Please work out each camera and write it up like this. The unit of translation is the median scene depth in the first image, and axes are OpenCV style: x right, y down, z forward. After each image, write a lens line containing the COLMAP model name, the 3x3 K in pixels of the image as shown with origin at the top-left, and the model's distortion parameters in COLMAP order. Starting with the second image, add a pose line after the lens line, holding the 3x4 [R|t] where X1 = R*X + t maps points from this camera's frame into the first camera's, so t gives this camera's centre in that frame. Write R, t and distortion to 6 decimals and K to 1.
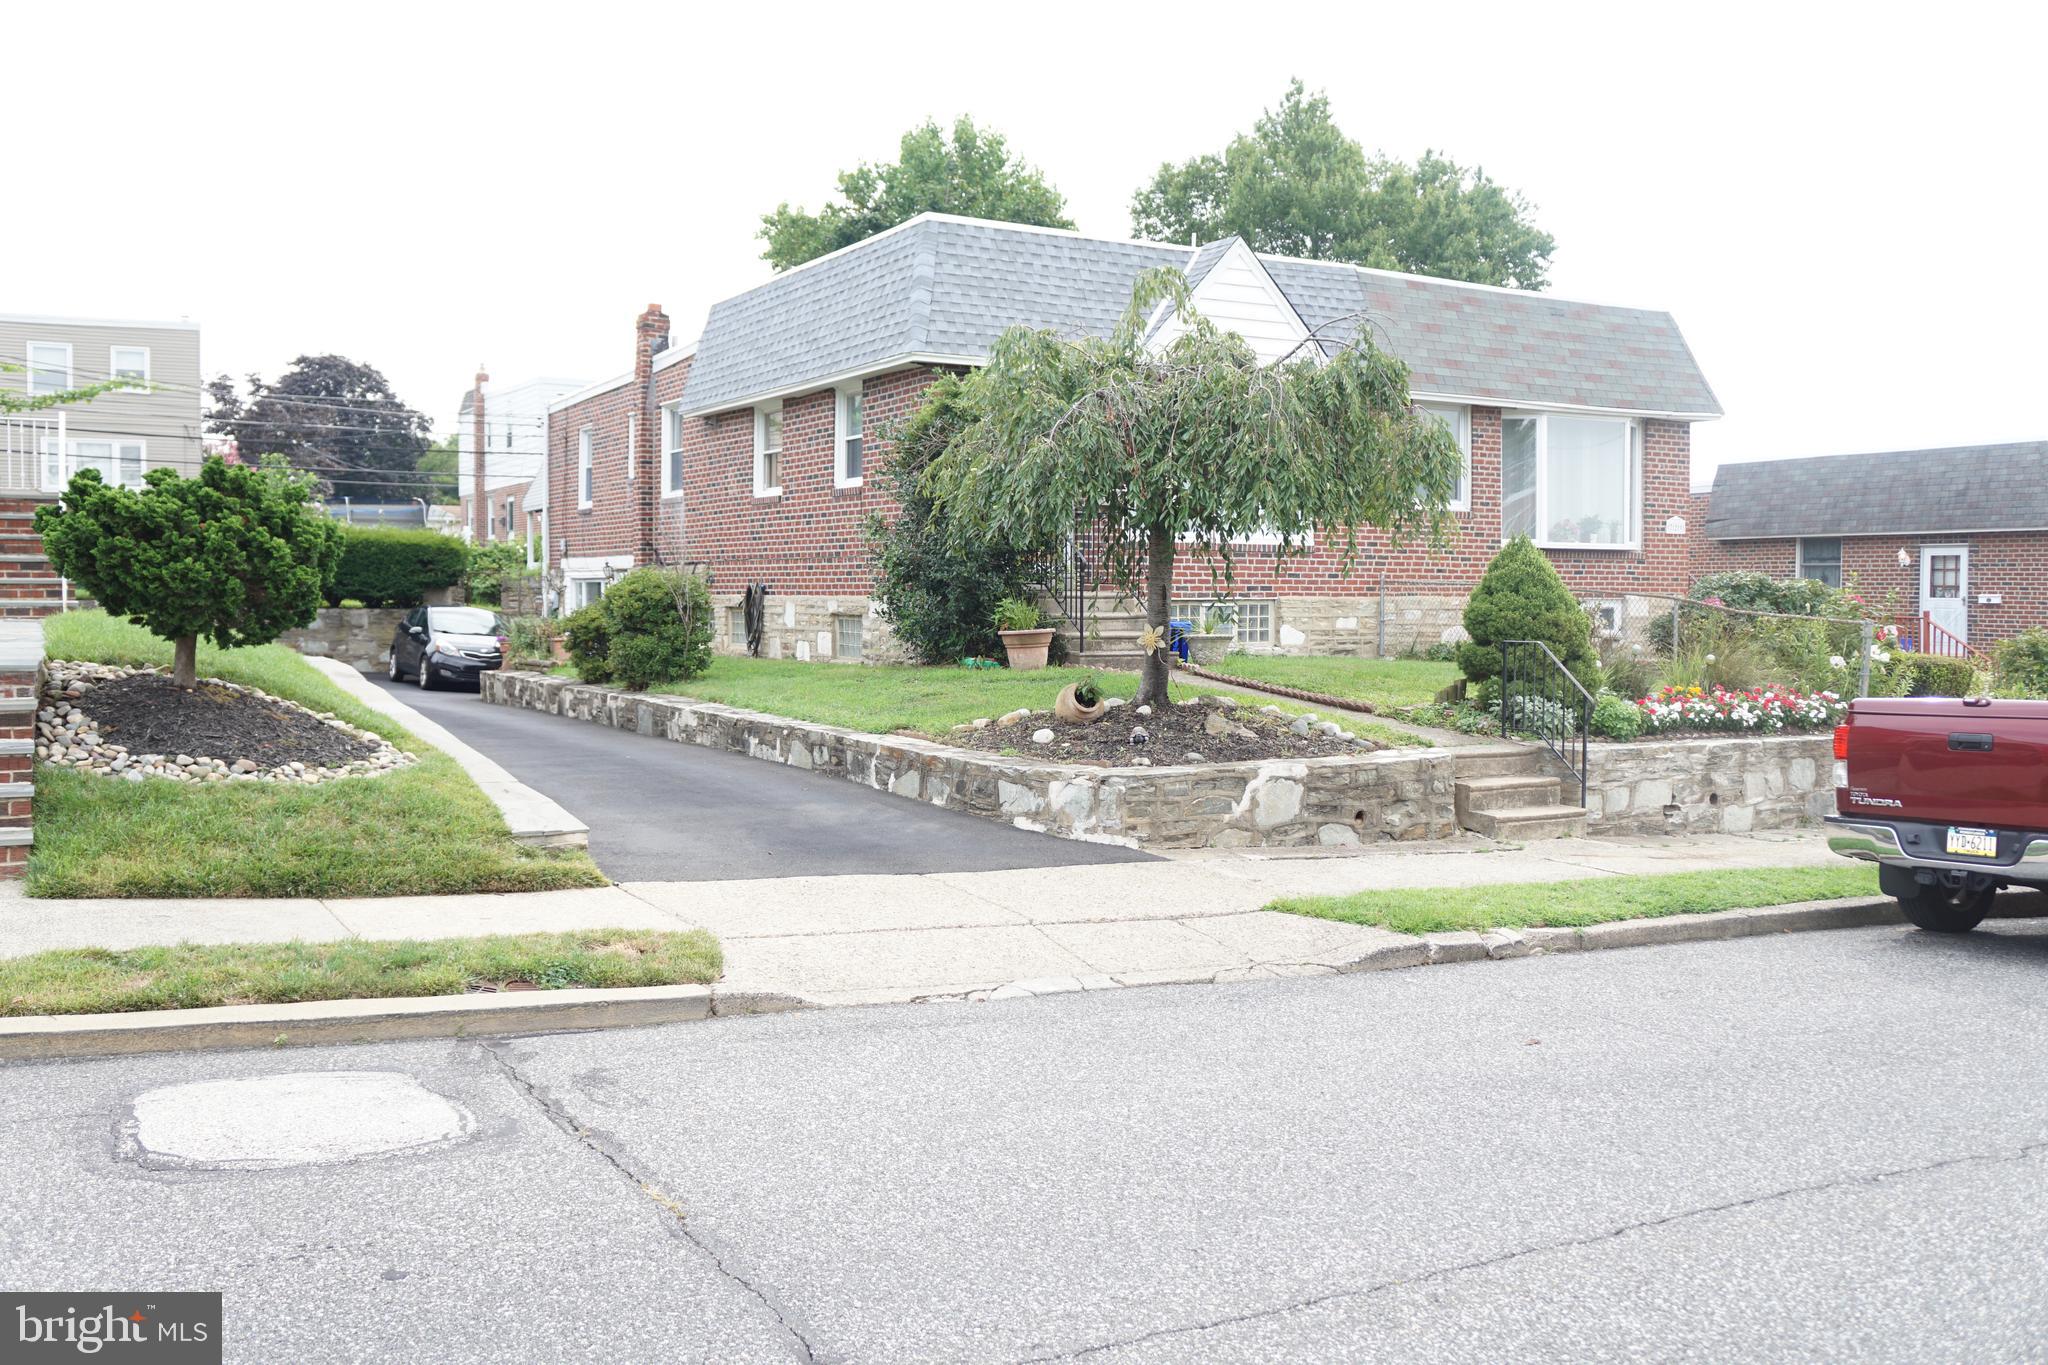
lens RADIAL K [[1797.6, 0, 1005.0], [0, 1797.6, 680.4], [0, 0, 1]] dist [-0.101576, -0.011477]
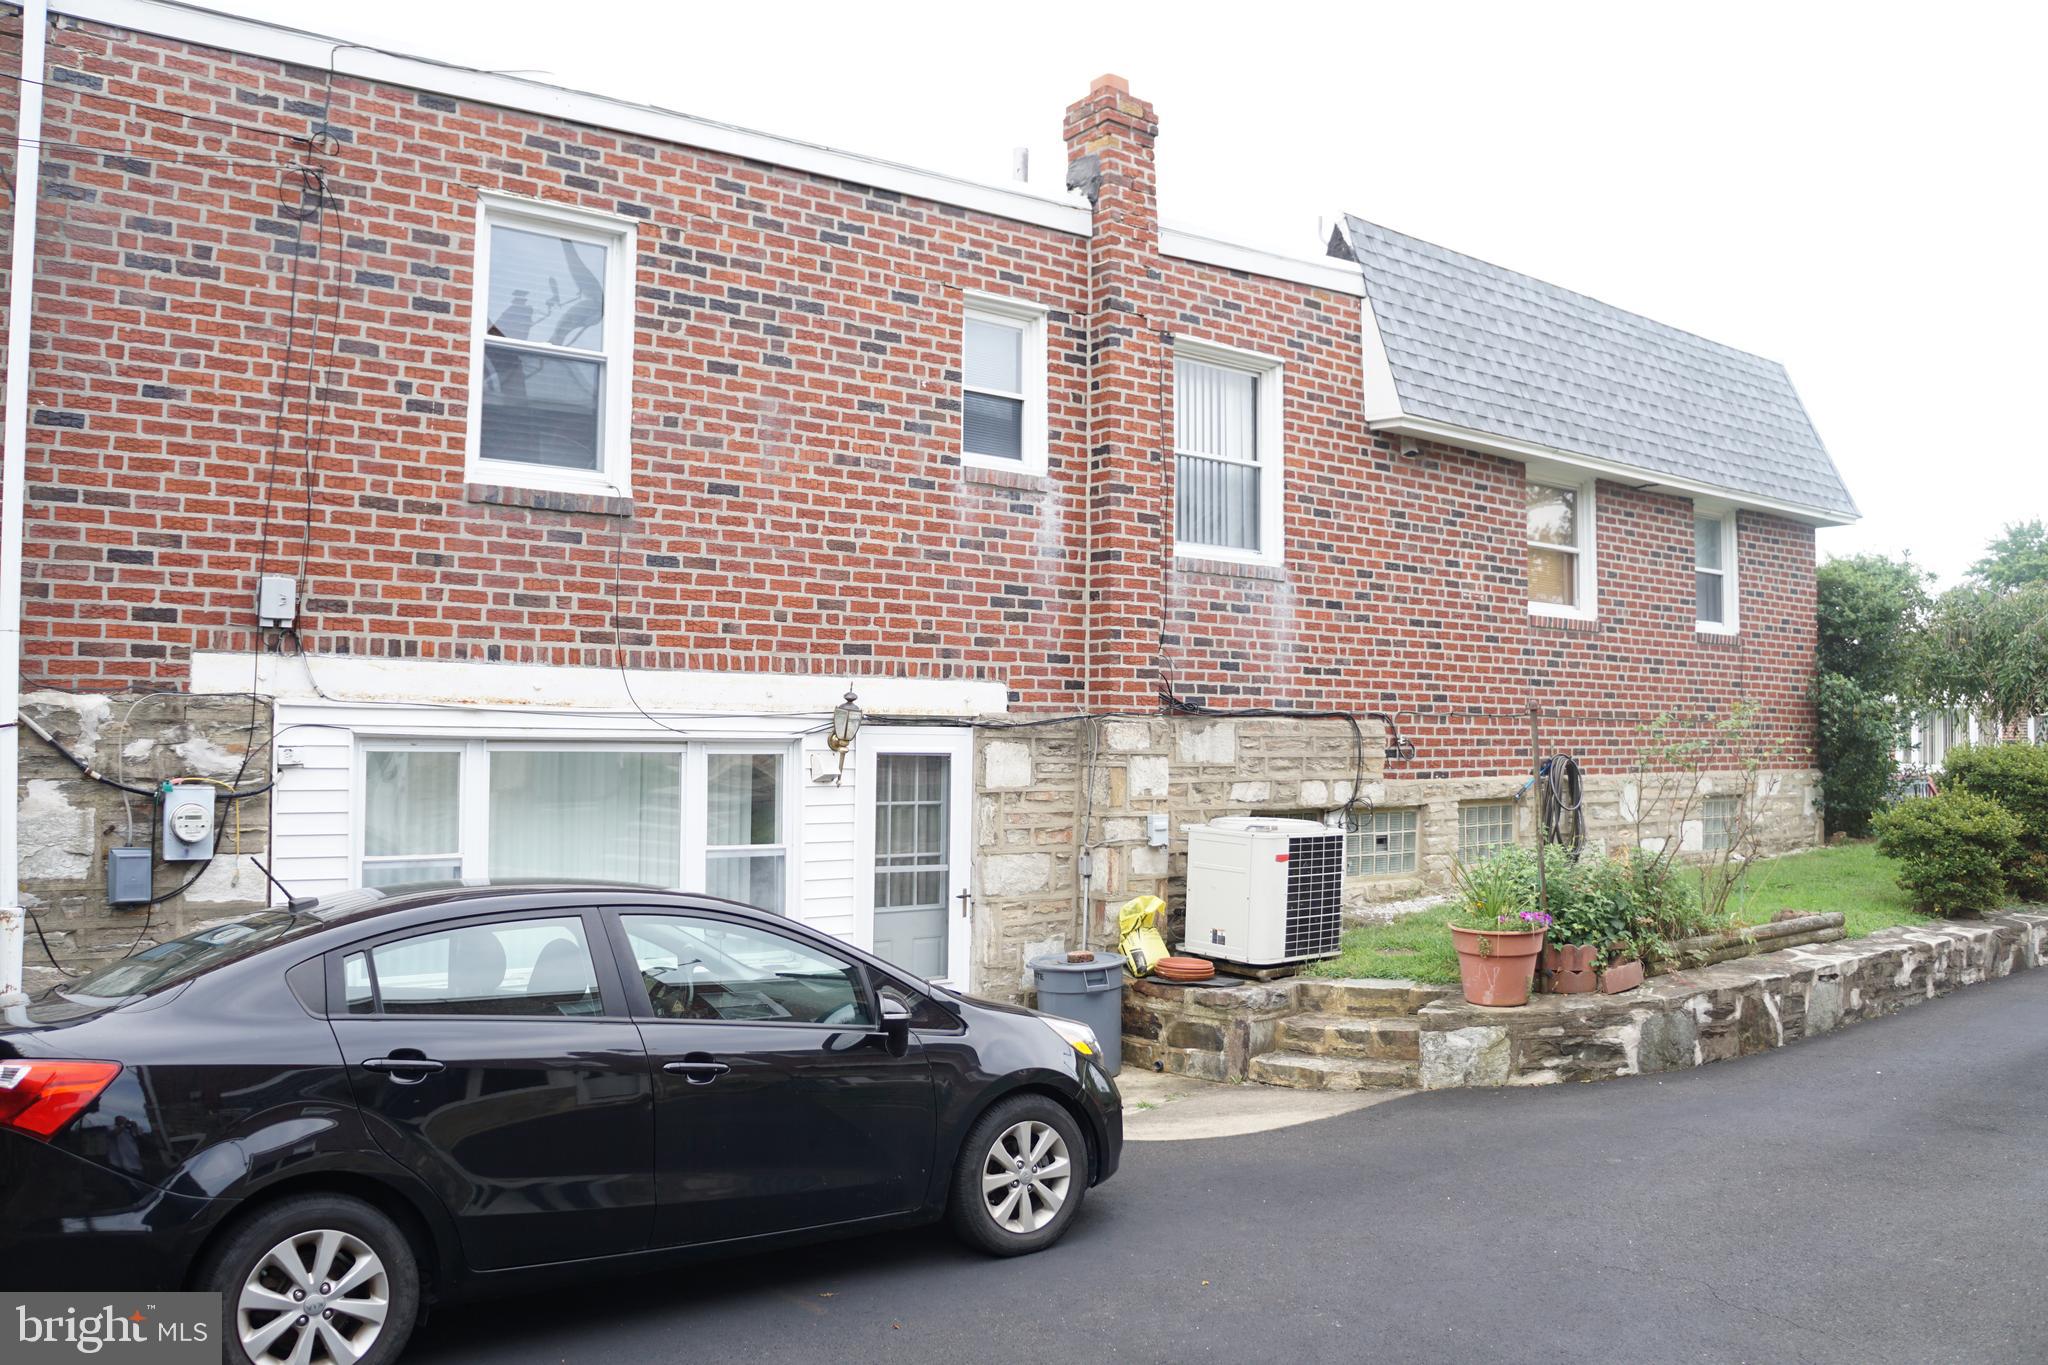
lens RADIAL K [[1611.3, 0, 1019.8], [0, 1611.3, 677.4], [0, 0, 1]] dist [-0.186503, 0.132563]
pose [[-0.146280, 0.027044, 0.988874, -0.671913], [0.039047, 0.999005, -0.021545, -0.079898], [-0.988472, 0.035461, -0.147190, 1.311571]]
